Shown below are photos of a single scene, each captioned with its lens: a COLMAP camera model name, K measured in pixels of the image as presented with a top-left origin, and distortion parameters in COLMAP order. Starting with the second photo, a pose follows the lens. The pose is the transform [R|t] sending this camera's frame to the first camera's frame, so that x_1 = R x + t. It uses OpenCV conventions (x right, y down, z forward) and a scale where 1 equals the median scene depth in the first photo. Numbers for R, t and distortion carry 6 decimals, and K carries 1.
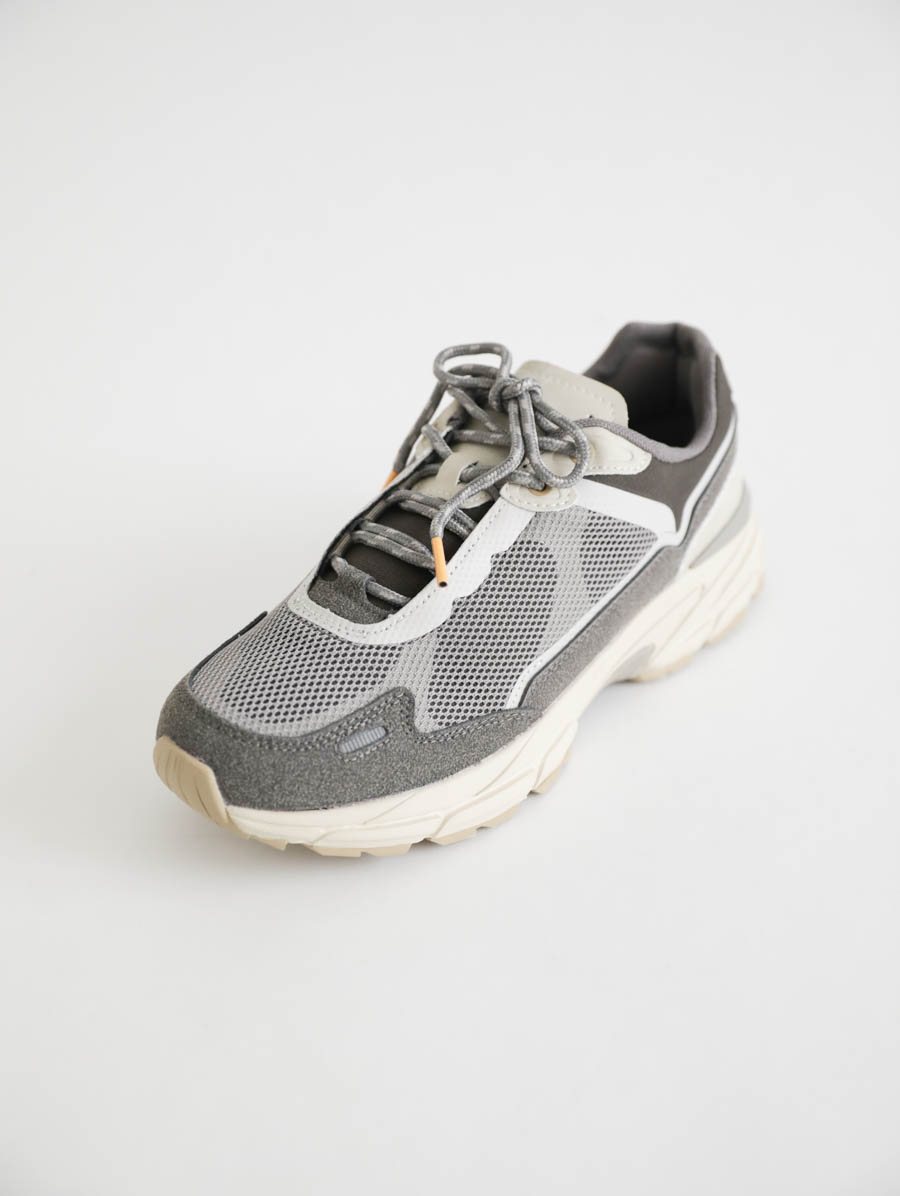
lens RADIAL K [[1901.5, 0, 450.0], [0, 1901.5, 598.0], [0, 0, 1]] dist [0.028908, 0.008371]
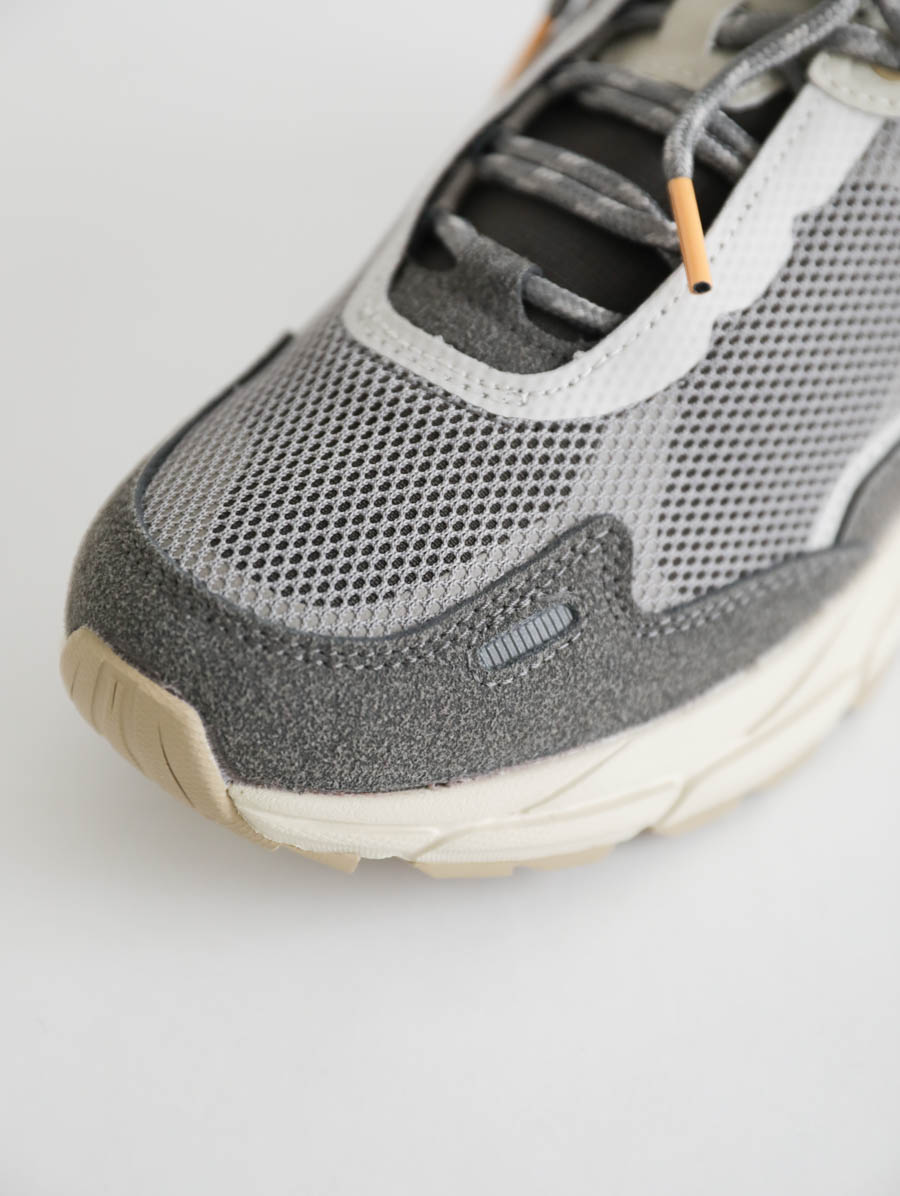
lens RADIAL K [[2323.9, 0, 450.0], [0, 2323.9, 598.0], [0, 0, 1]] dist [0.018544, 0.144294]
pose [[0.998986, 0.001048, 0.045000, -0.087422], [-0.009735, 0.981100, 0.193258, -0.040806], [-0.043947, -0.193500, 0.980116, 0.451640]]
